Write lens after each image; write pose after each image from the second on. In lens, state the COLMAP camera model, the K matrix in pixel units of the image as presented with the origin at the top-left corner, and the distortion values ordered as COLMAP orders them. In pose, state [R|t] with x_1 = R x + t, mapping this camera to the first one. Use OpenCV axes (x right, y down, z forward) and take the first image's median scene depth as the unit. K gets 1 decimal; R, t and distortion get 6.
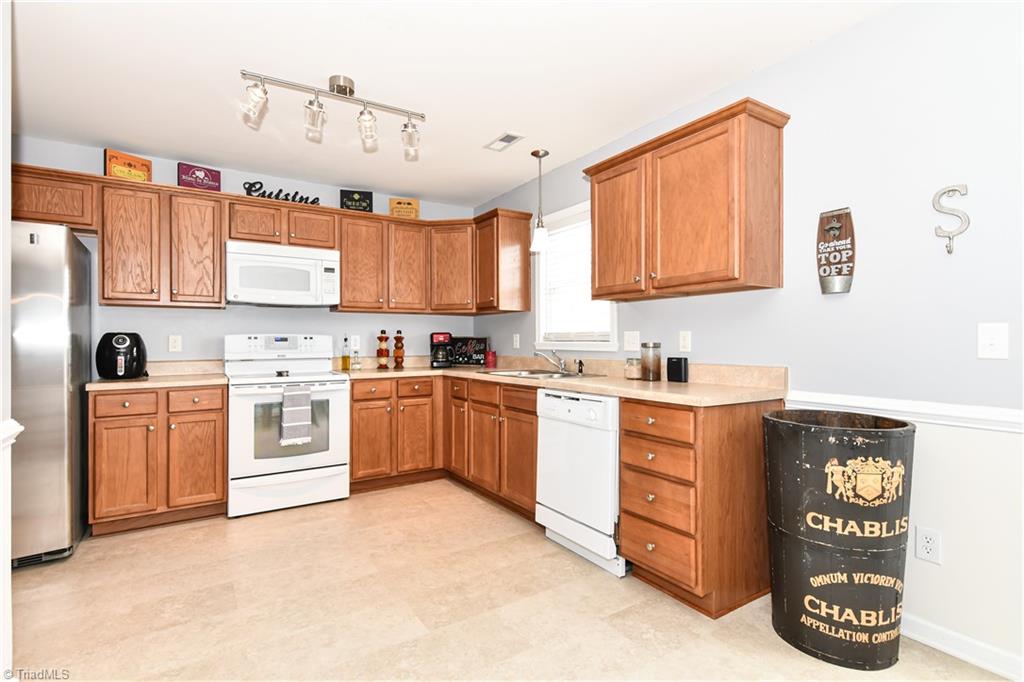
lens RADIAL K [[493.3, 0, 510.8], [0, 493.3, 340.2], [0, 0, 1]] dist [0.012533, -0.004863]
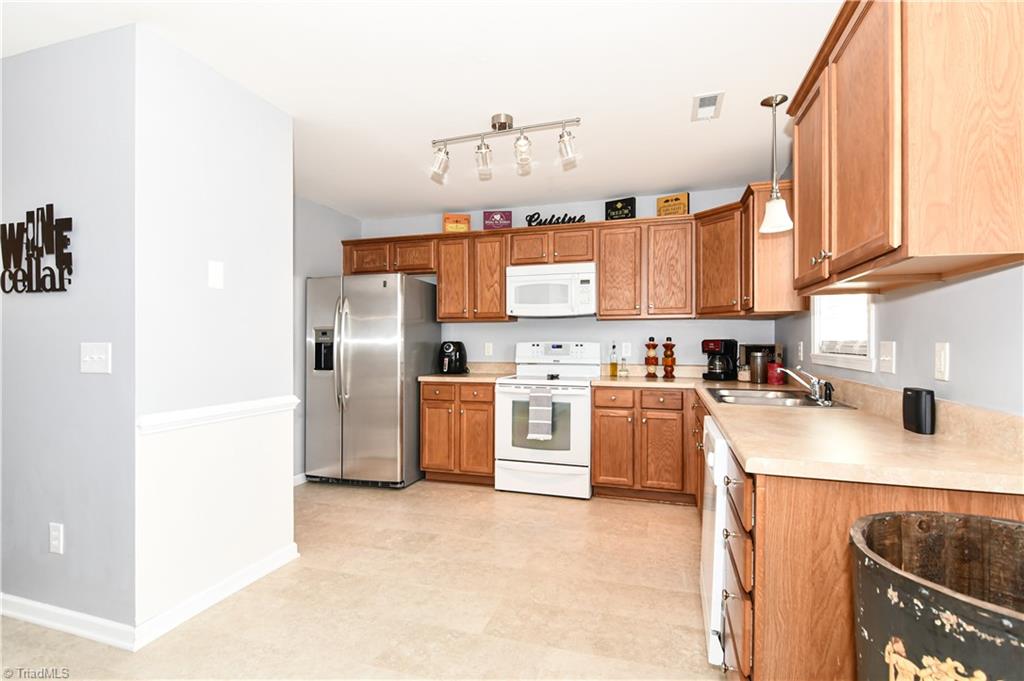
lens RADIAL K [[493.3, 0, 511.7], [0, 493.3, 344.2], [0, 0, 1]] dist [0.012533, -0.004863]
pose [[0.638327, 0.005850, -0.769743, 0.386762], [-0.002081, 0.999981, 0.005875, -0.015052], [0.769763, -0.002149, 0.638327, 0.221675]]
